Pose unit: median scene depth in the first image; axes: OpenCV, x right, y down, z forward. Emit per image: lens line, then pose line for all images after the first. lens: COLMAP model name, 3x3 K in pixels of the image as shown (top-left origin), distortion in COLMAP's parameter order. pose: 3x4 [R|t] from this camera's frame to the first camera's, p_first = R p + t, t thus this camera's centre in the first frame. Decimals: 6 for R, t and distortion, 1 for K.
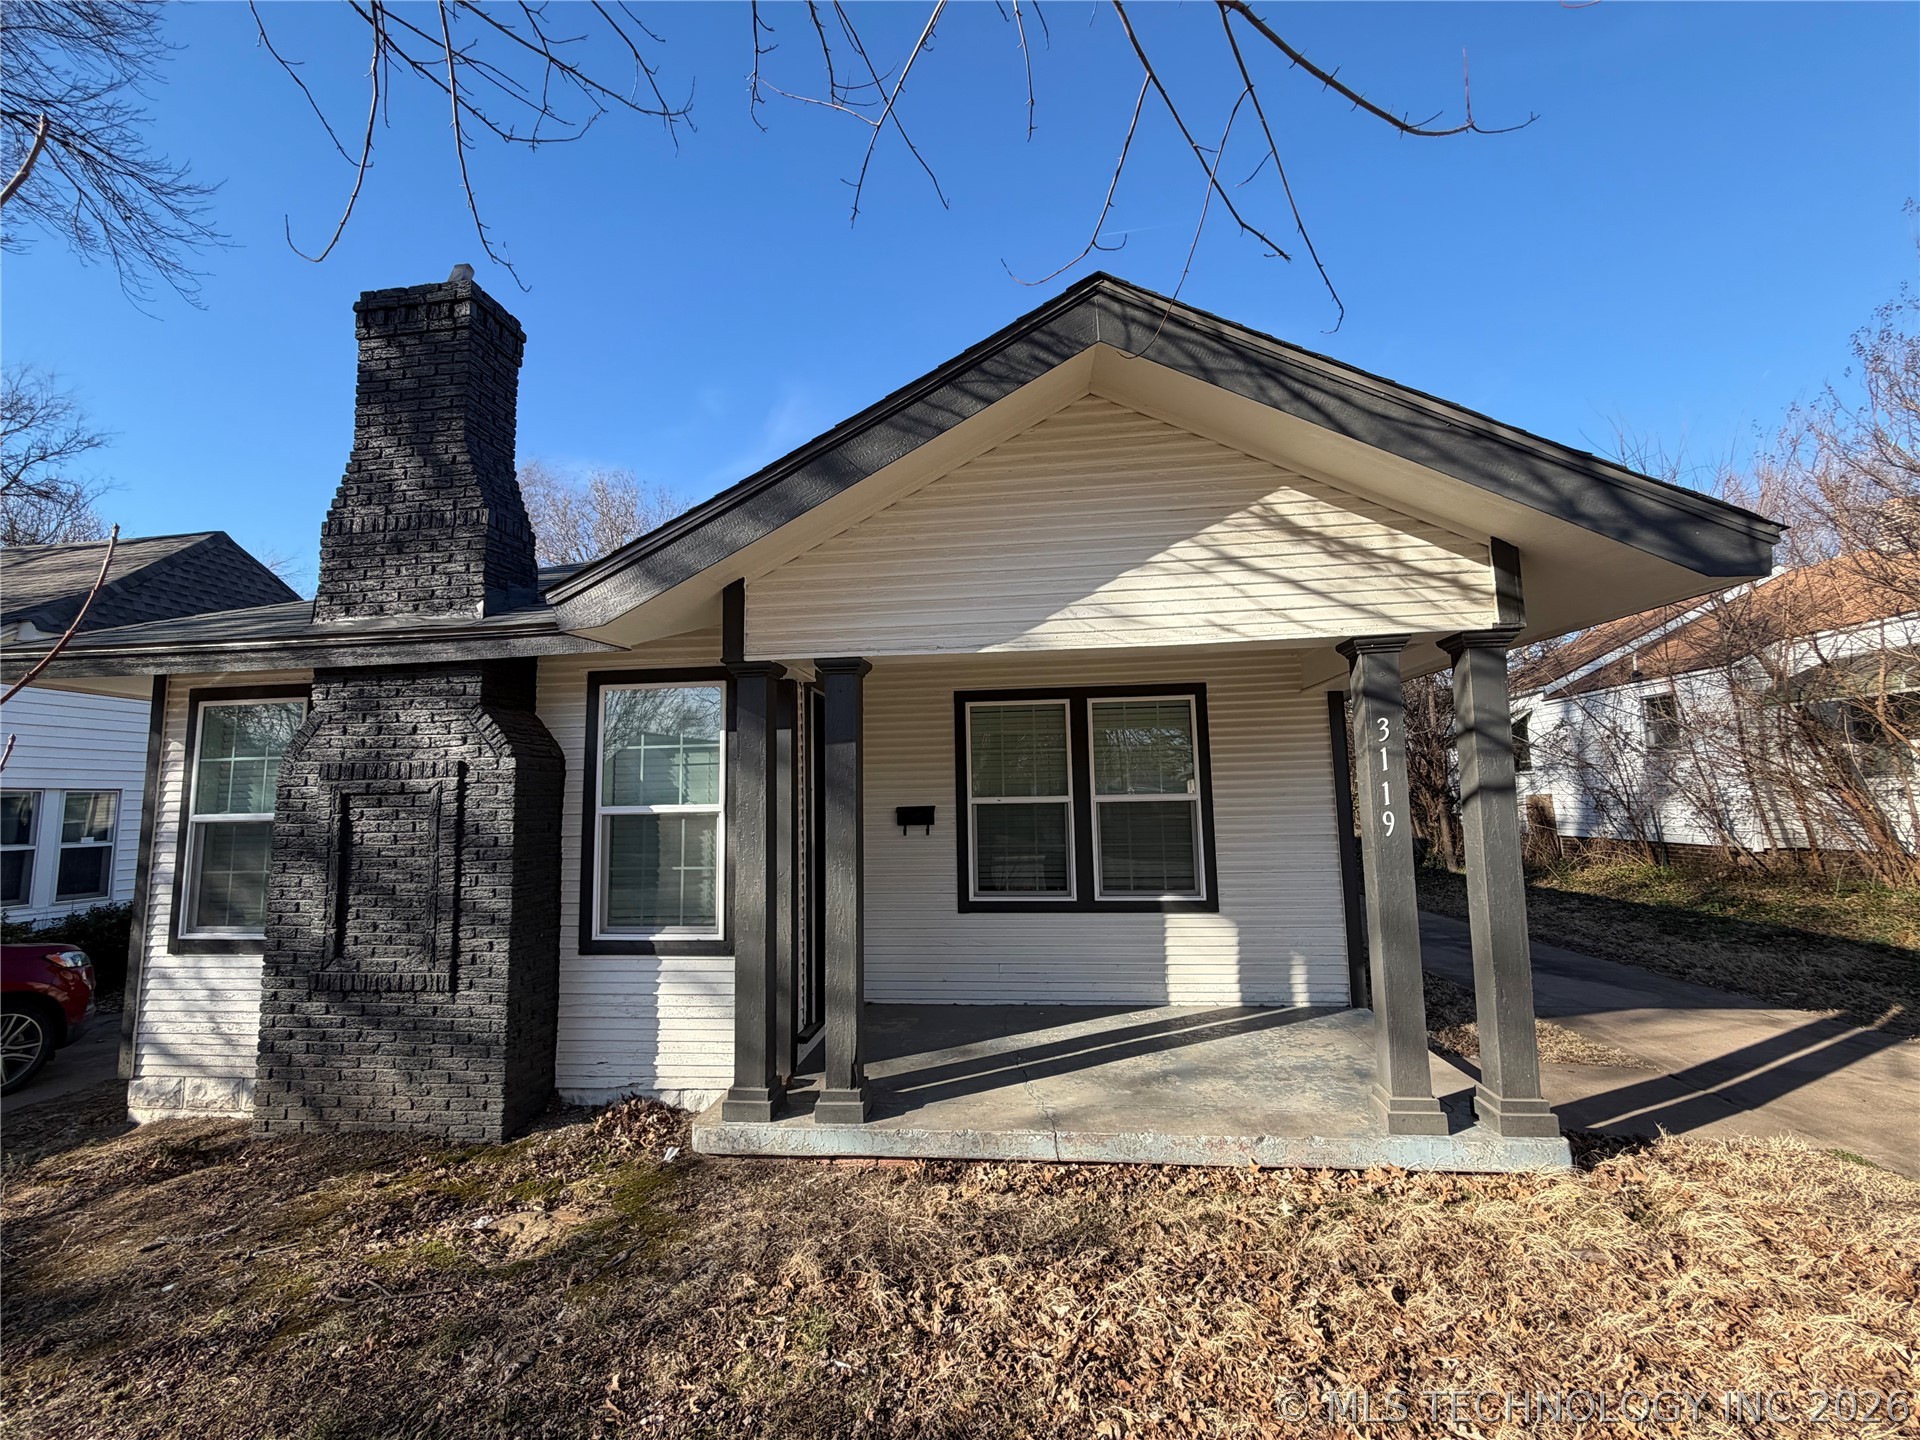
lens RADIAL K [[775.7, 0, 952.5], [0, 775.7, 720.0], [0, 0, 1]] dist [-0.002225, -0.000695]
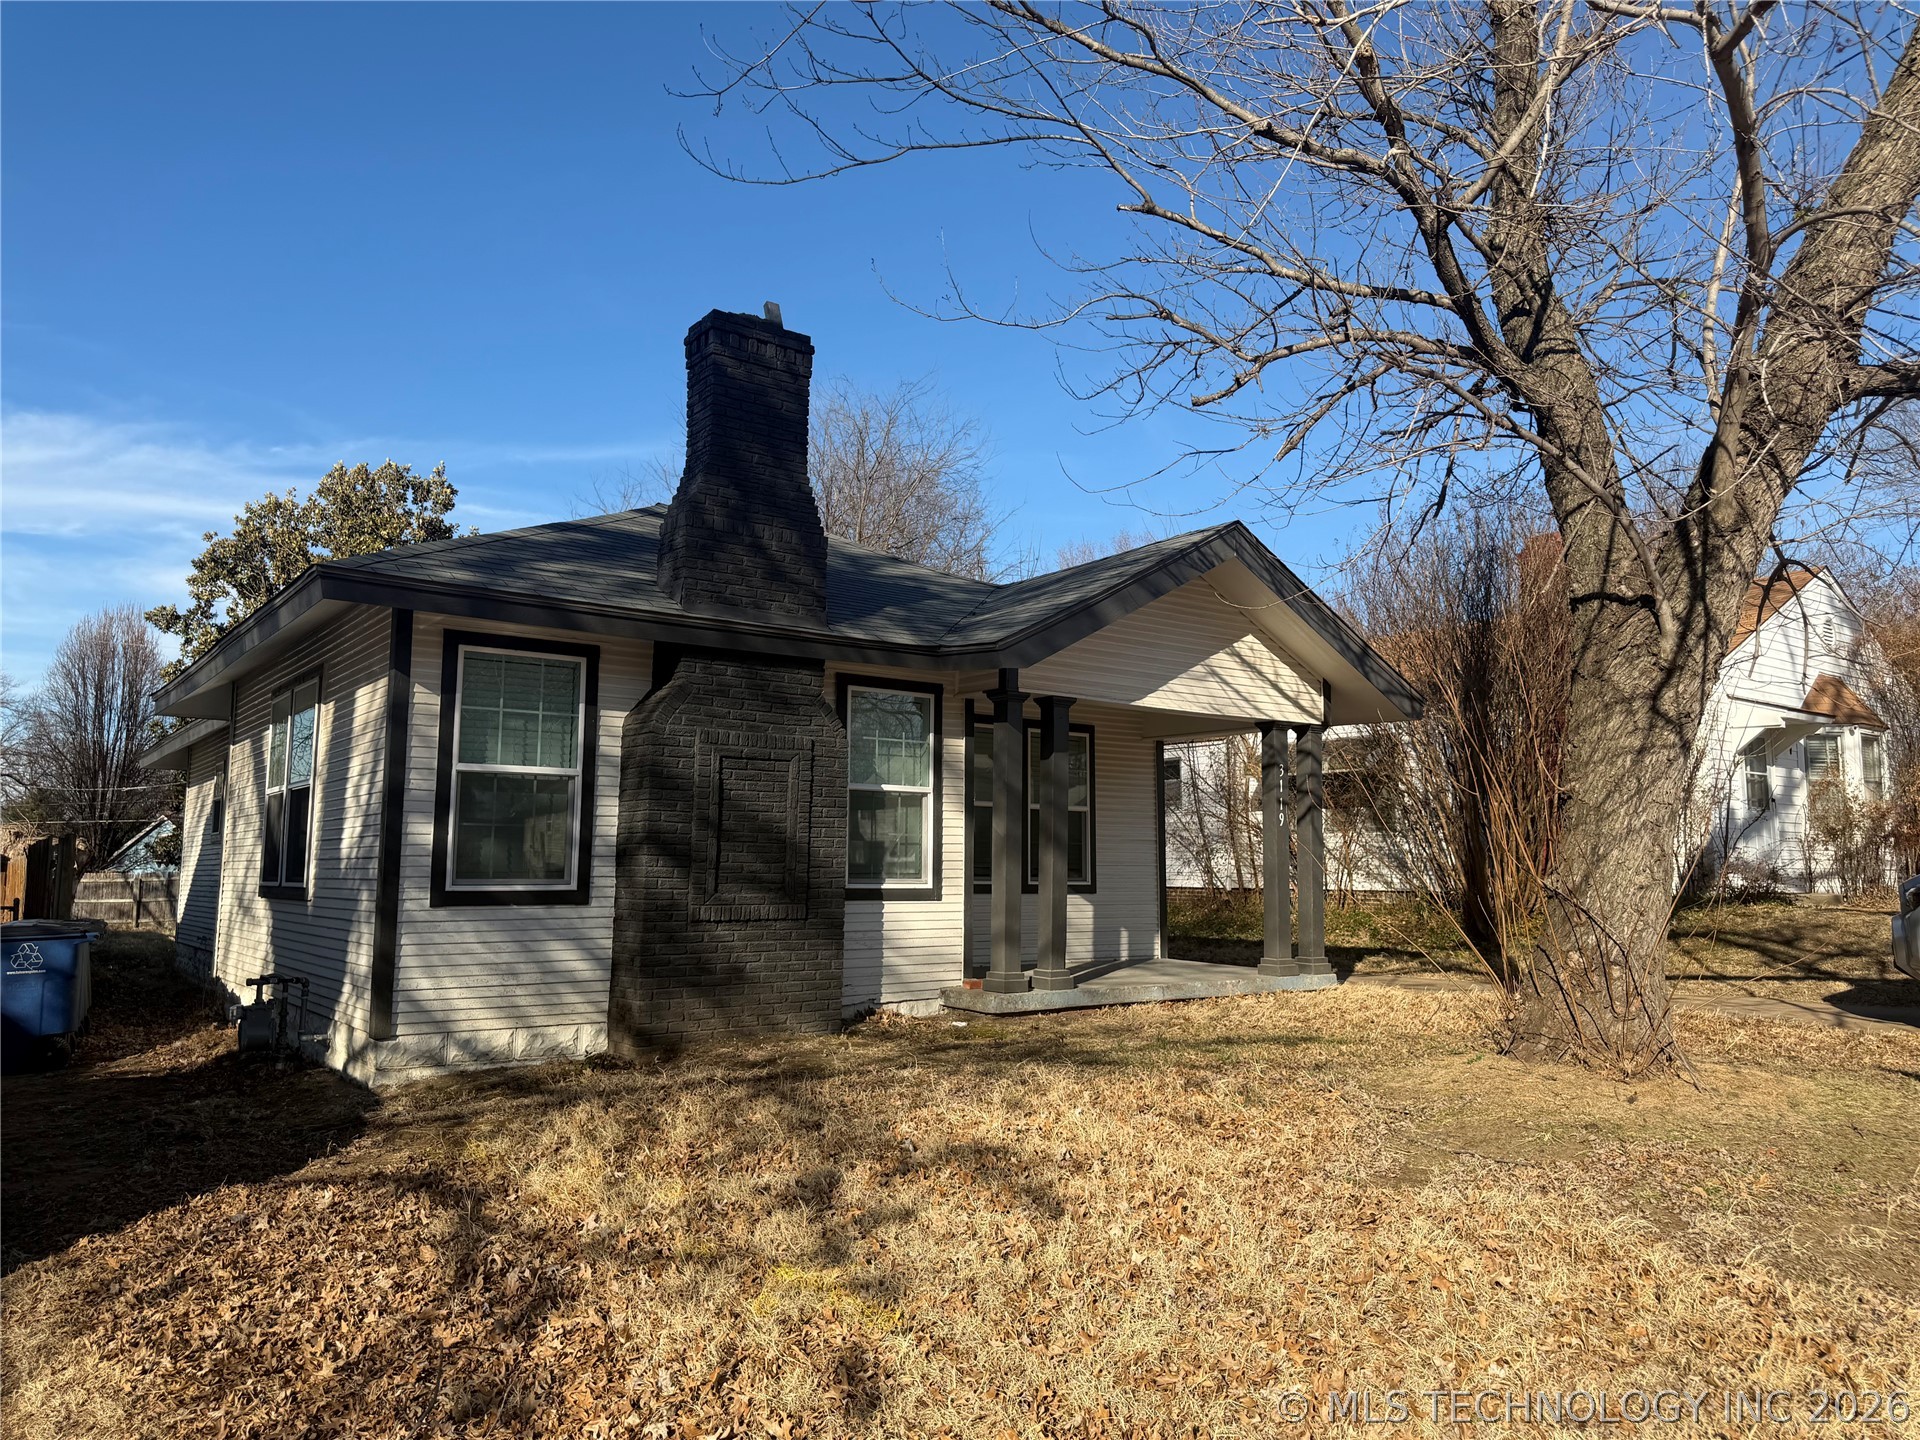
lens RADIAL K [[1336.4, 0, 949.0], [0, 1336.4, 709.9], [0, 0, 1]] dist [0.008658, -0.009759]
pose [[0.729452, 0.105755, 0.675807, -1.940012], [-0.094529, 0.994082, -0.053528, 0.102943], [-0.677468, -0.024837, 0.735132, -0.735606]]
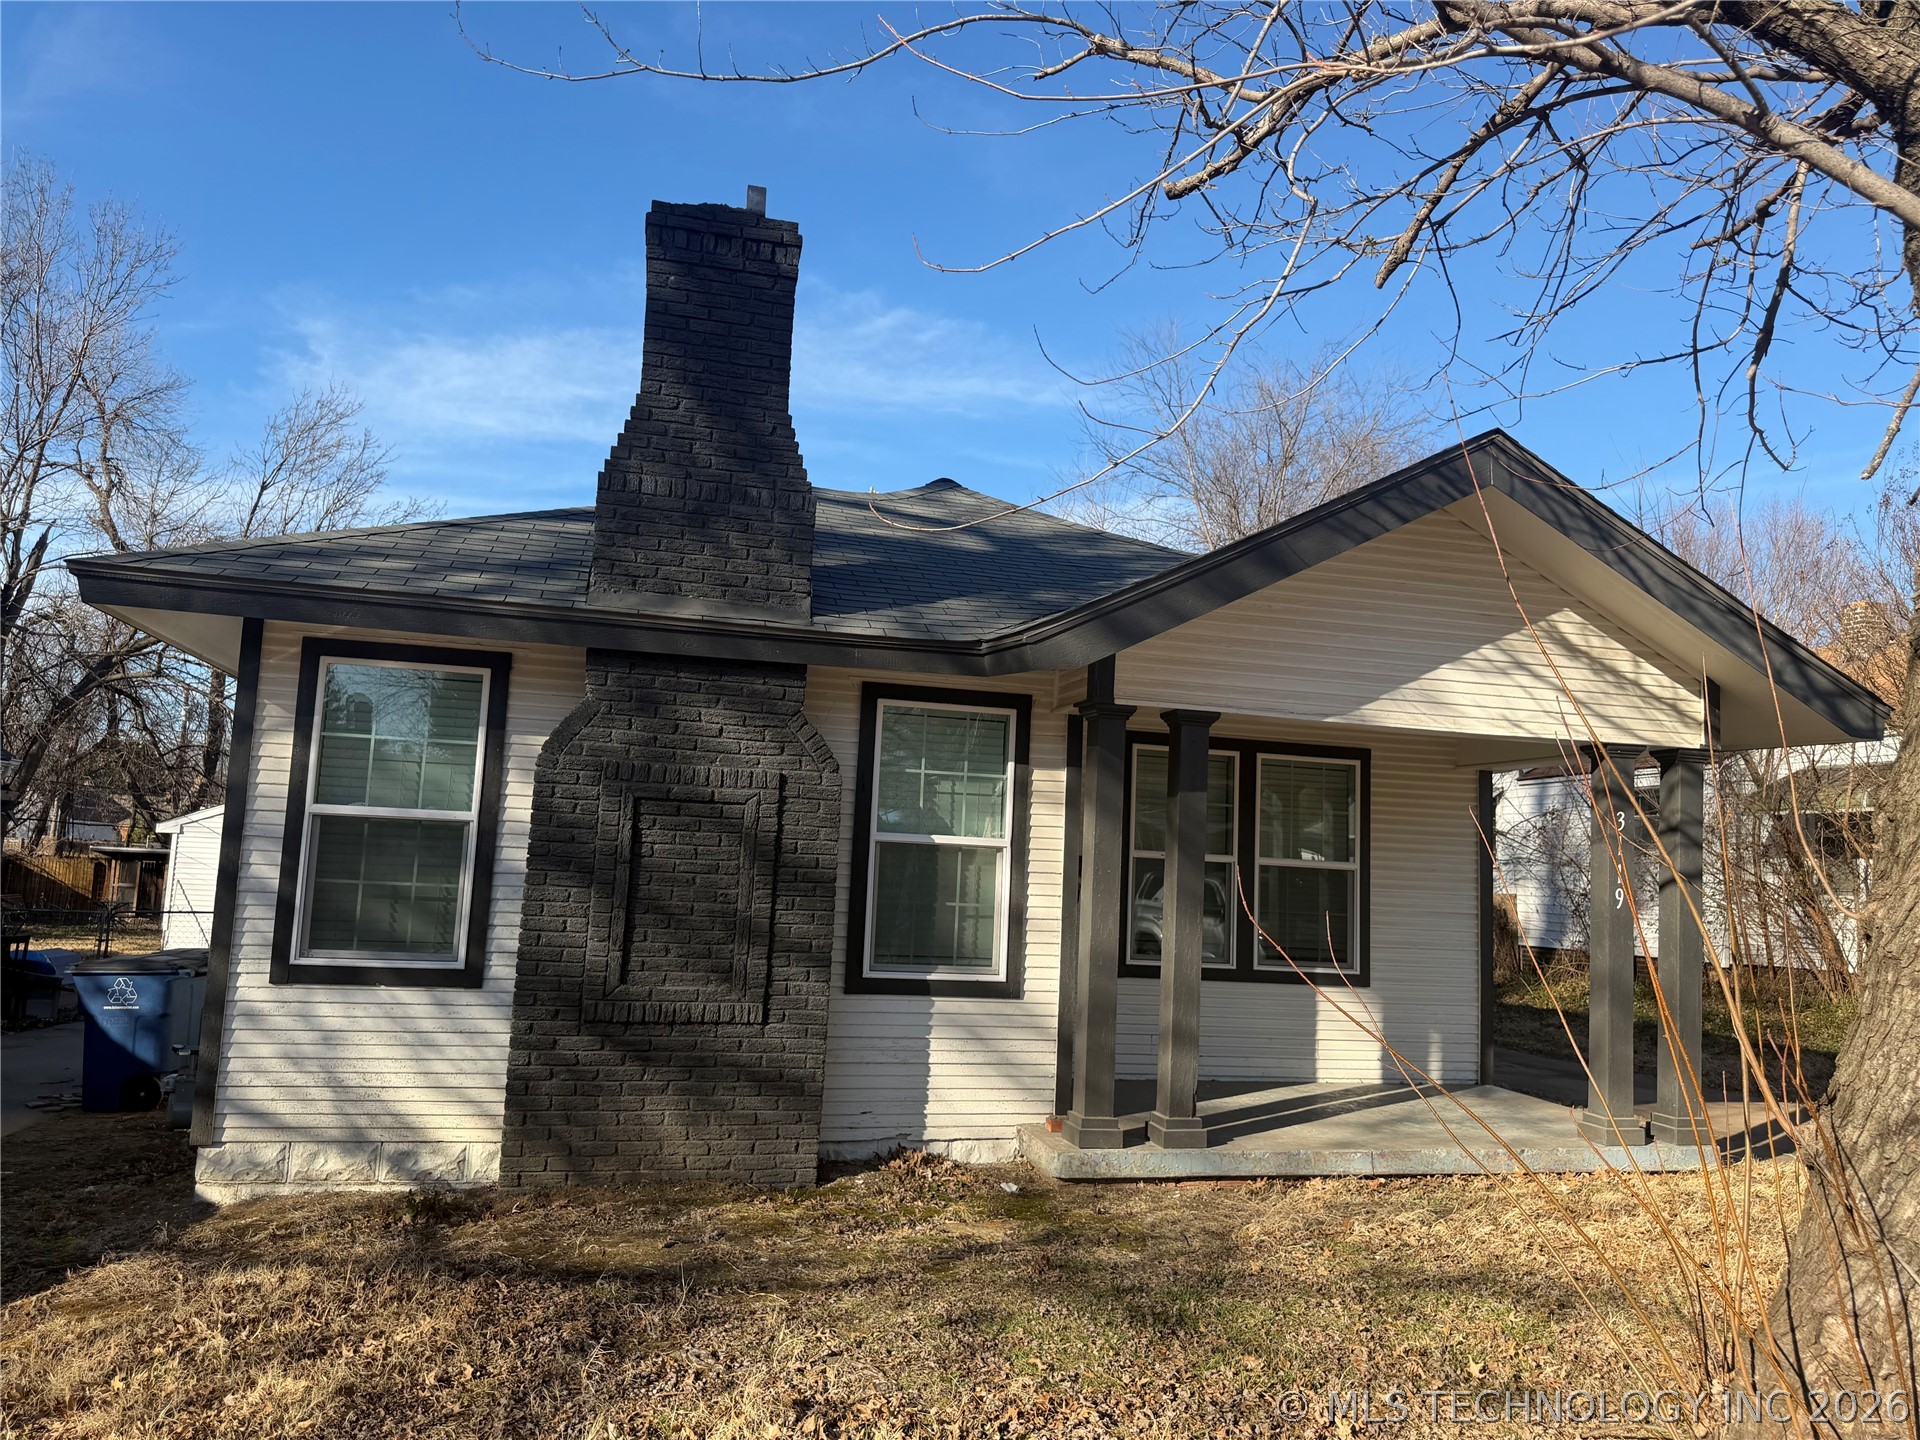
lens RADIAL K [[1369.7, 0, 960.0], [0, 1369.7, 720.0], [0, 0, 1]] dist [0.099749, -0.184788]
pose [[0.934069, 0.102983, 0.341922, -1.001448], [-0.102741, 0.994529, -0.018870, 0.000682], [-0.341994, -0.017503, 0.939539, -0.589044]]
